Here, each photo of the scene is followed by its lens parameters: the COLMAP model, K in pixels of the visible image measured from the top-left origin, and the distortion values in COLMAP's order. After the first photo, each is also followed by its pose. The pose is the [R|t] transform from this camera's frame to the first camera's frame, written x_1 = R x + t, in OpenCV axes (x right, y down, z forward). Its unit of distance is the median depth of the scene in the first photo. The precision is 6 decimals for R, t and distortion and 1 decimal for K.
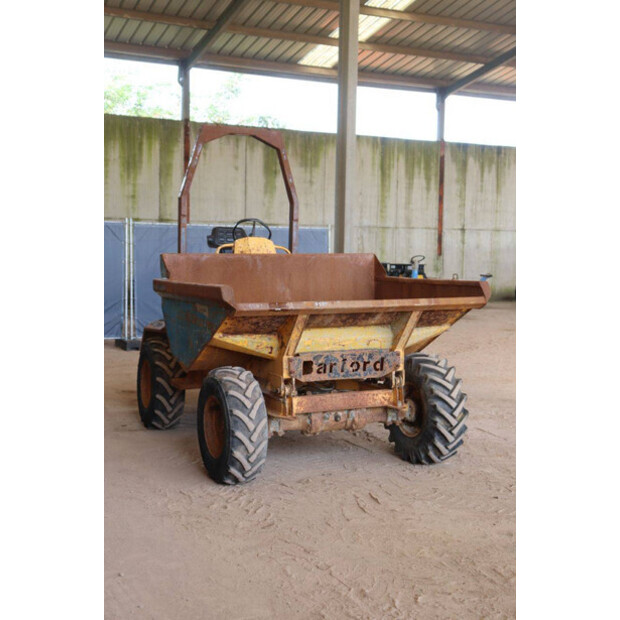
lens RADIAL K [[900.9, 0, 316.6], [0, 900.9, 289.9], [0, 0, 1]] dist [0.091119, 0.000000]
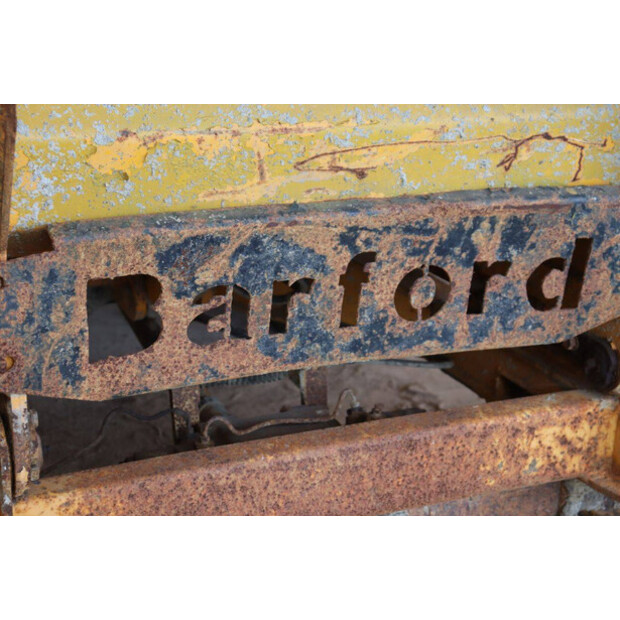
lens RADIAL K [[1048.9, 0, 308.9], [0, 1048.9, 311.7], [0, 0, 1]] dist [0.156873, 0.000000]
pose [[0.999093, 0.028842, -0.031314, 0.027171], [-0.019366, 0.962936, 0.269033, 0.034870], [0.037913, -0.268183, 0.962622, 0.807600]]
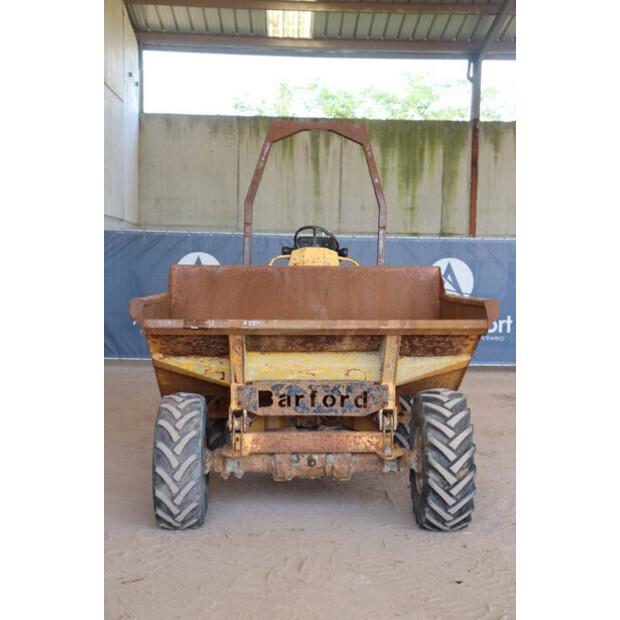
lens RADIAL K [[988.4, 0, 308.7], [0, 988.4, 309.5], [0, 0, 1]] dist [0.142266, 0.000000]
pose [[0.915763, 0.017270, -0.401347, 0.387656], [-0.019077, 0.999818, -0.000506, 0.002506], [0.401266, 0.008120, 0.915926, 0.165876]]
